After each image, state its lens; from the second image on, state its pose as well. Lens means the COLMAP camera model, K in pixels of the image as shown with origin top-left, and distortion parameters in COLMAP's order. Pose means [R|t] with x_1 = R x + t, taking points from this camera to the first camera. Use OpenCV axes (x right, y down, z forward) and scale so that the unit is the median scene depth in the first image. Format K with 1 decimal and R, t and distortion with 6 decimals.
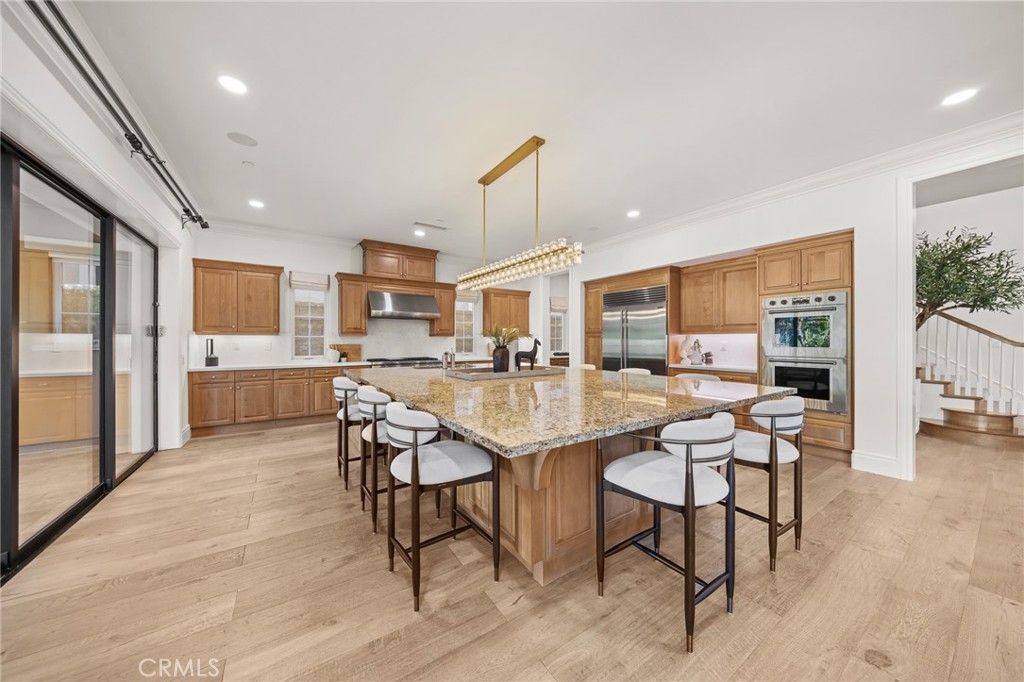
lens RADIAL K [[340.6, 0, 512.0], [0, 340.6, 341.0], [0, 0, 1]] dist [-0.017048, 0.000087]
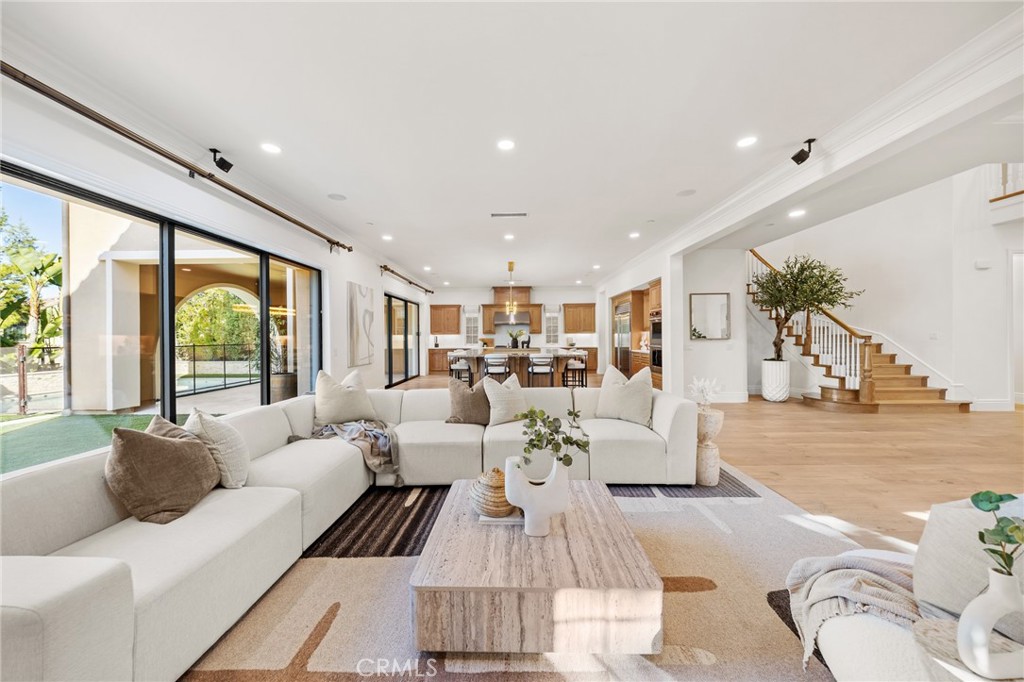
lens RADIAL K [[347.3, 0, 507.3], [0, 347.3, 338.2], [0, 0, 1]] dist [0.019047, -0.000068]
pose [[0.819469, -0.003853, -0.573111, 1.024140], [0.006913, 0.999971, 0.003162, 0.003632], [0.573082, -0.006554, 0.819472, -0.816120]]
